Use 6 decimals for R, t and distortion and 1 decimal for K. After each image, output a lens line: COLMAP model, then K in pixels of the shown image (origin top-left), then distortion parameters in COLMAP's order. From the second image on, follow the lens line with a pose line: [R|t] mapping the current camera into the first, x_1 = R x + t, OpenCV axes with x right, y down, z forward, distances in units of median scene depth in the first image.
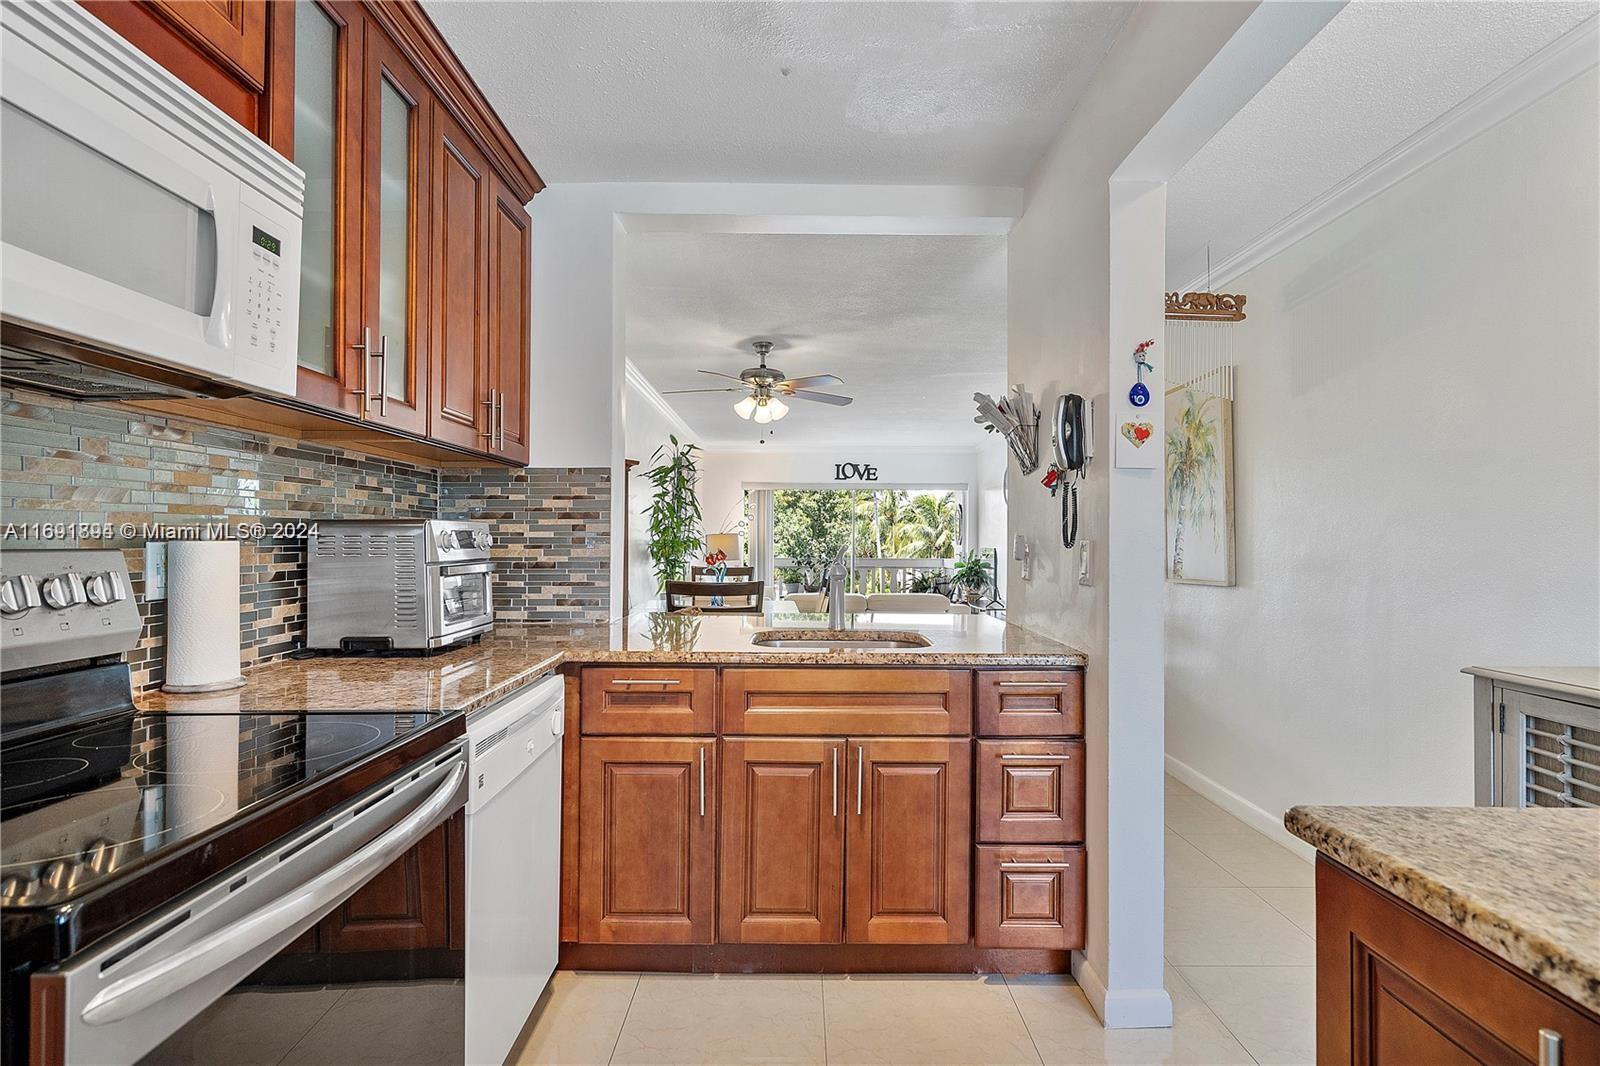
lens RADIAL K [[788.9, 0, 800.0], [0, 788.9, 533.0], [0, 0, 1]] dist [0.001723, 0.000594]
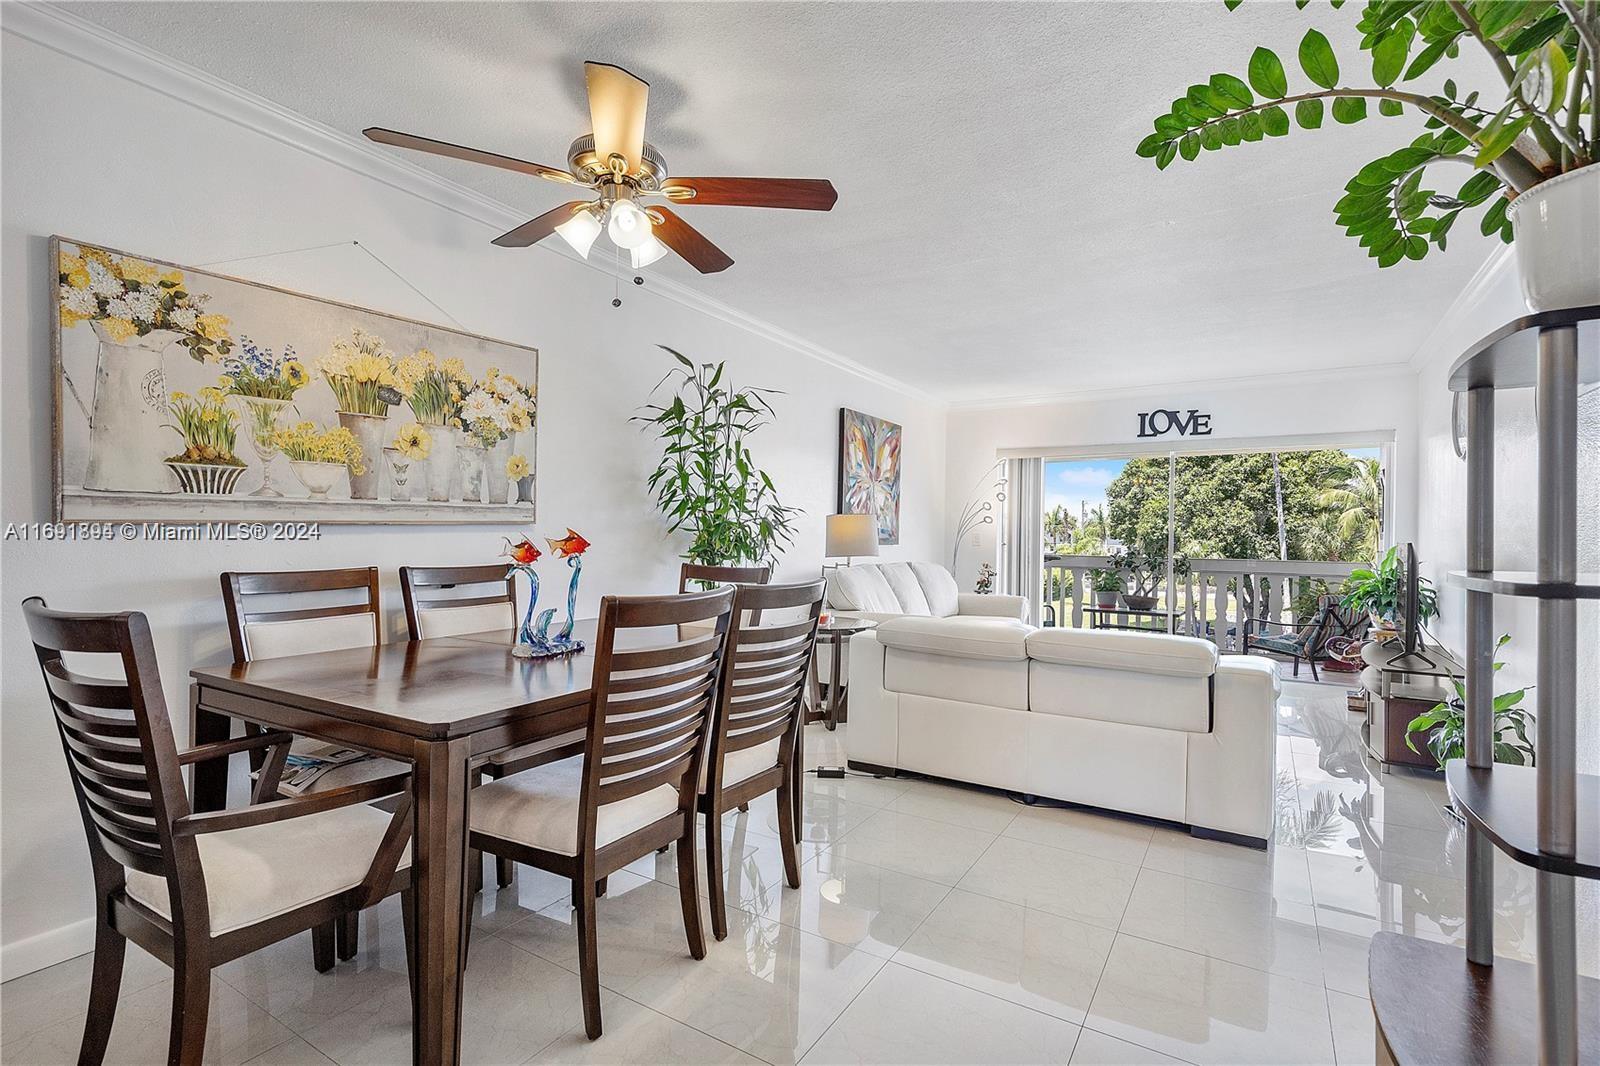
lens RADIAL K [[748.0, 0, 800.0], [0, 748.0, 533.0], [0, 0, 1]] dist [-0.001685, -0.001185]
pose [[0.849518, 0.005100, -0.527534, 0.509031], [-0.002602, 0.999982, 0.005477, 0.034146], [0.527553, -0.003280, 0.849516, 1.237372]]
